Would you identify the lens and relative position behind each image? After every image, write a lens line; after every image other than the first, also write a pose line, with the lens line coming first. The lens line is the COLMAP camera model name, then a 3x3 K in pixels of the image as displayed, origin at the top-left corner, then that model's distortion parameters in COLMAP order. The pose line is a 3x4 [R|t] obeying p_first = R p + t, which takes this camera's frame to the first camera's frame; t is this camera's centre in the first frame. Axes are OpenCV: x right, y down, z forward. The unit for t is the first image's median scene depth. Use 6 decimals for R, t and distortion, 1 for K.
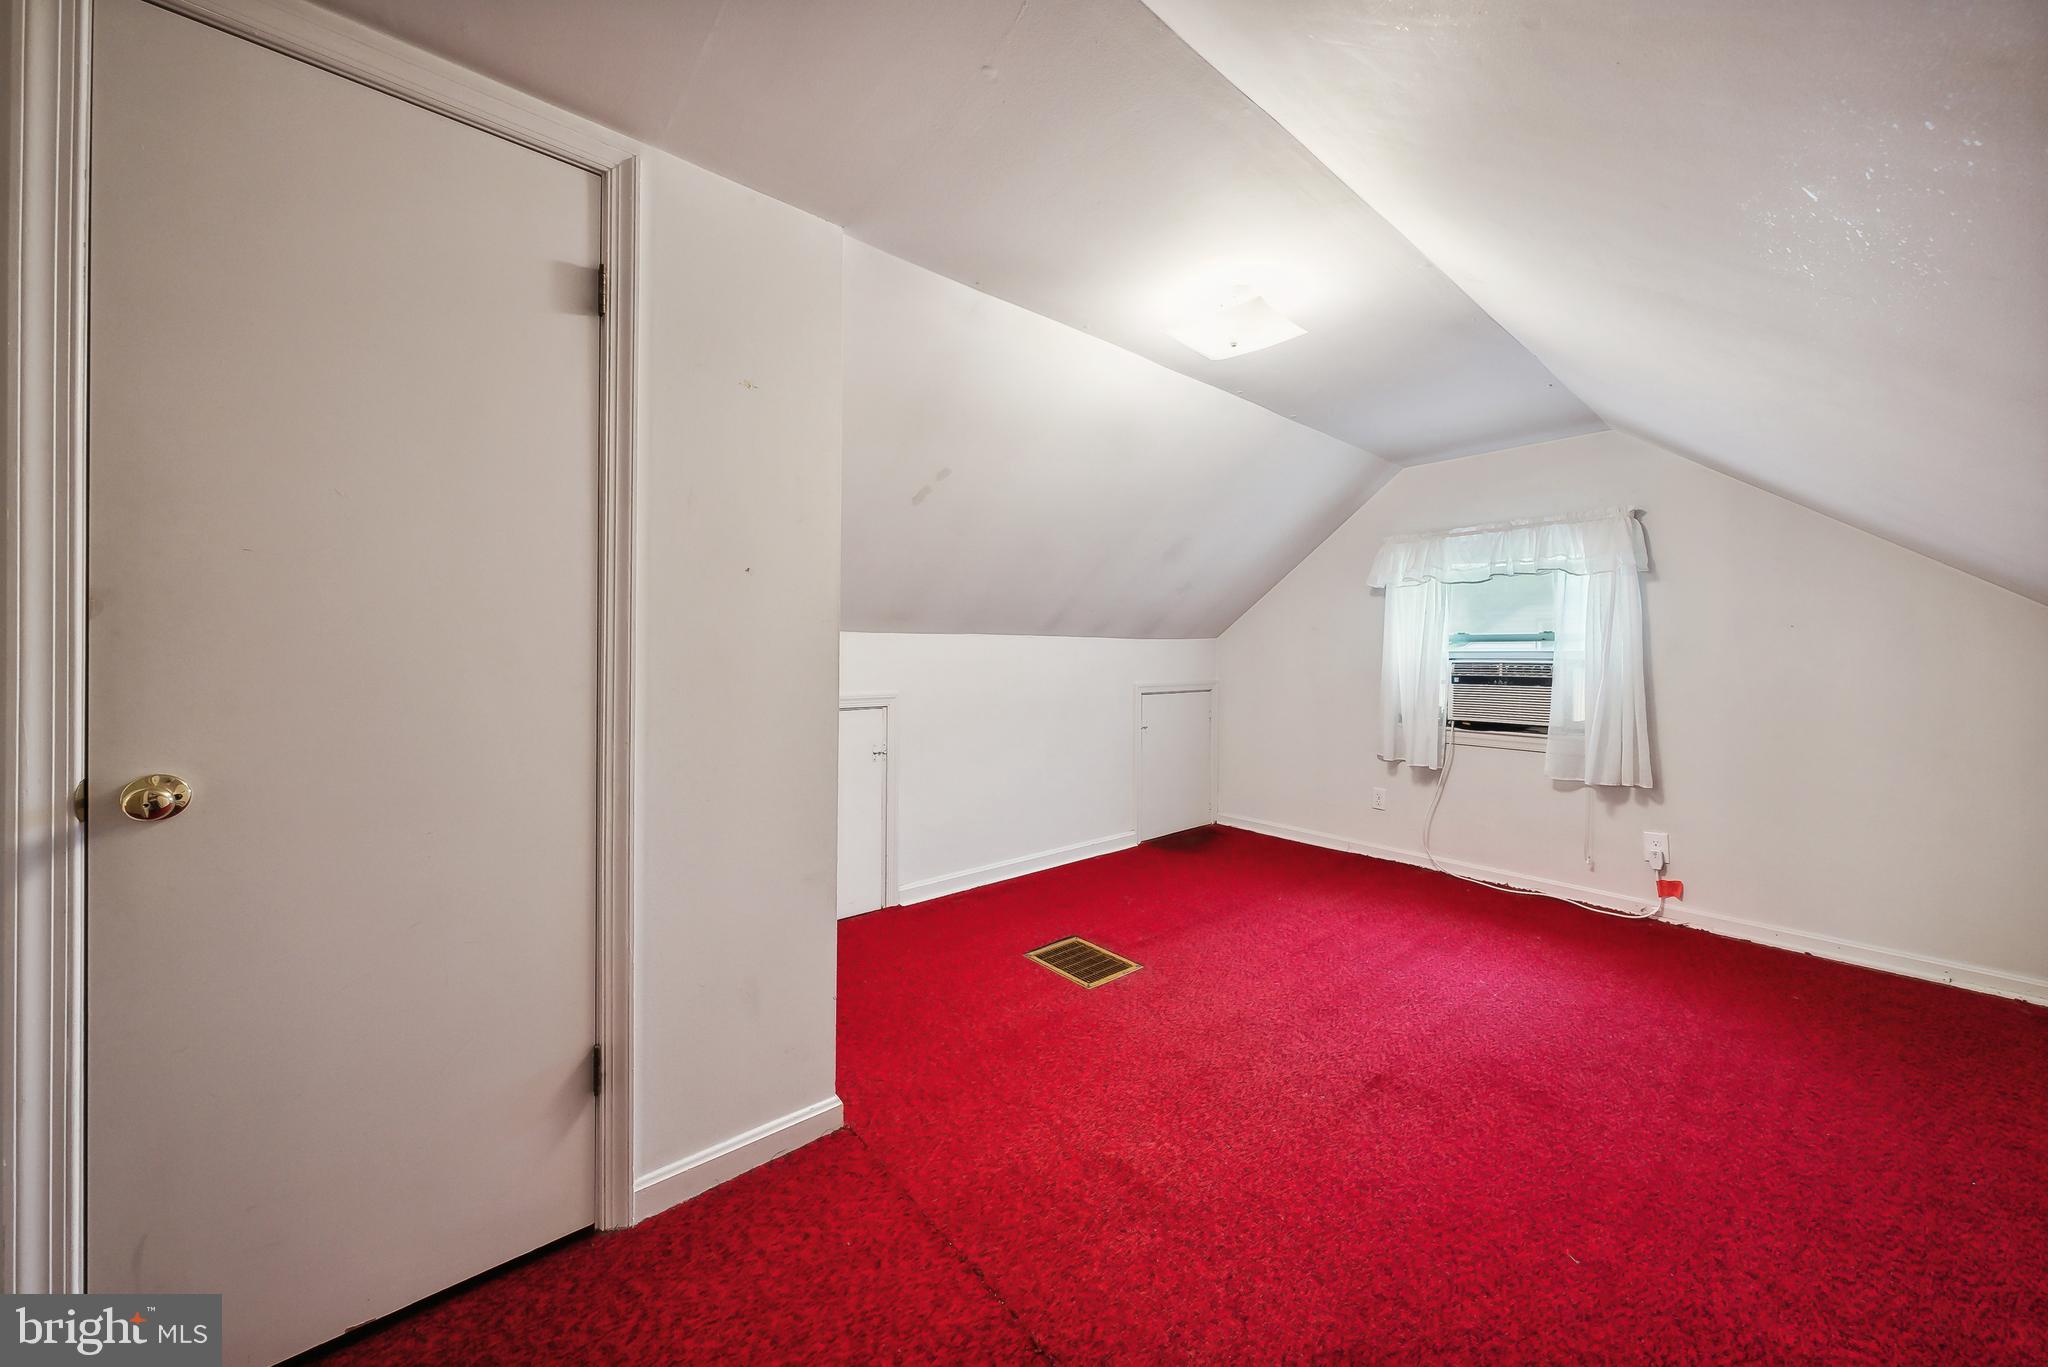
lens RADIAL K [[716.4, 0, 998.9], [0, 716.4, 658.2], [0, 0, 1]] dist [-0.001462, 0.000364]
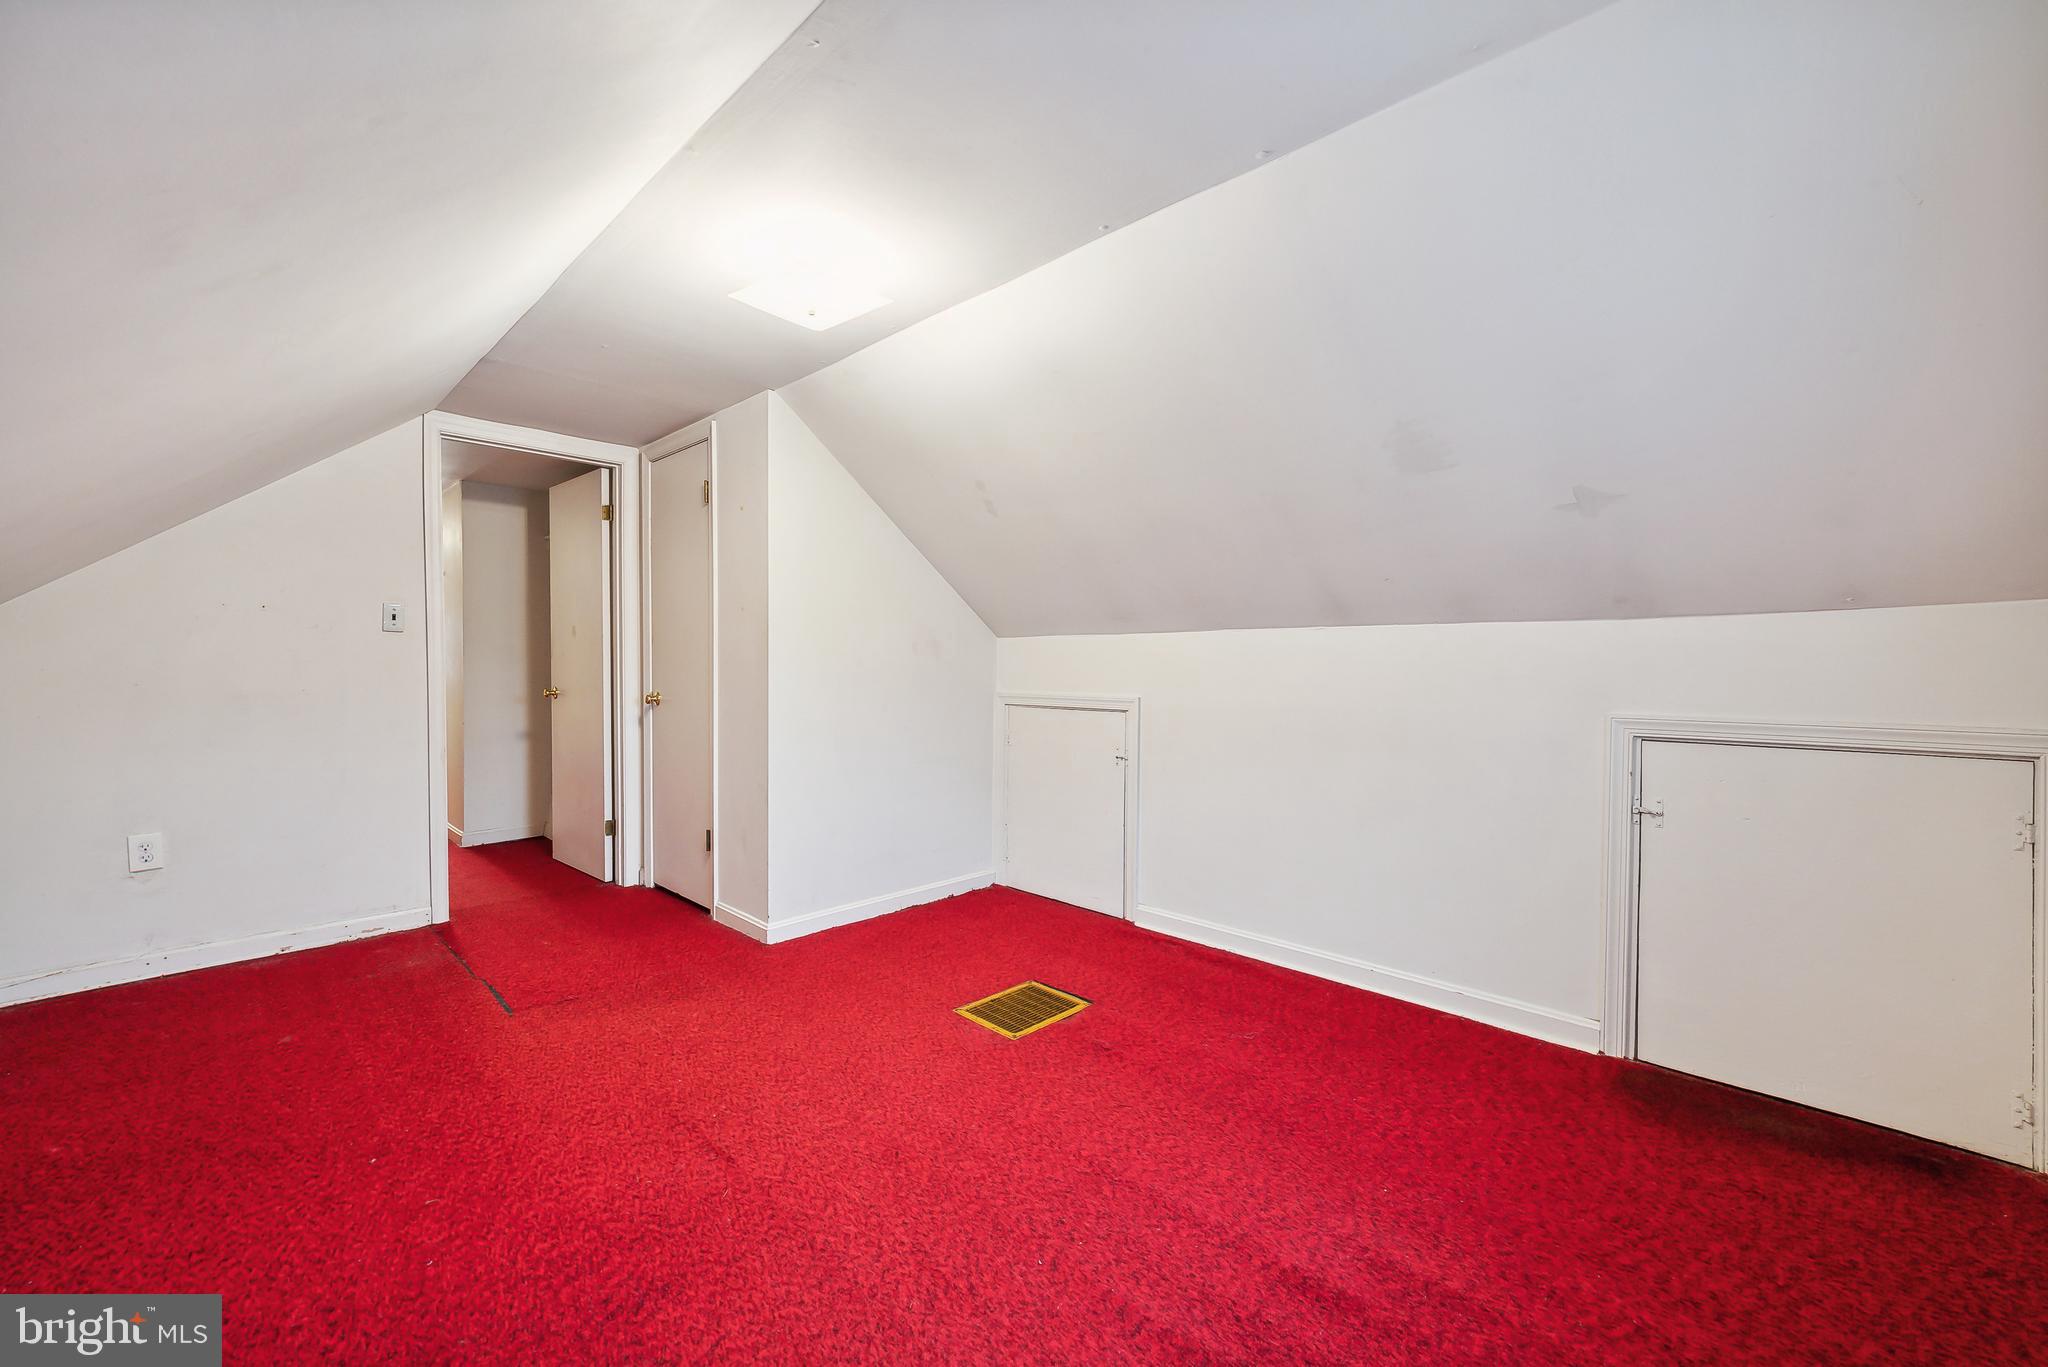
lens RADIAL K [[796.3, 0, 1022.3], [0, 796.3, 676.2], [0, 0, 1]] dist [0.003113, -0.000122]
pose [[0.114381, 0.012076, -0.993364, 1.095133], [-0.008048, 0.999905, 0.011228, 0.013282], [0.993404, 0.006710, 0.114467, 0.911547]]
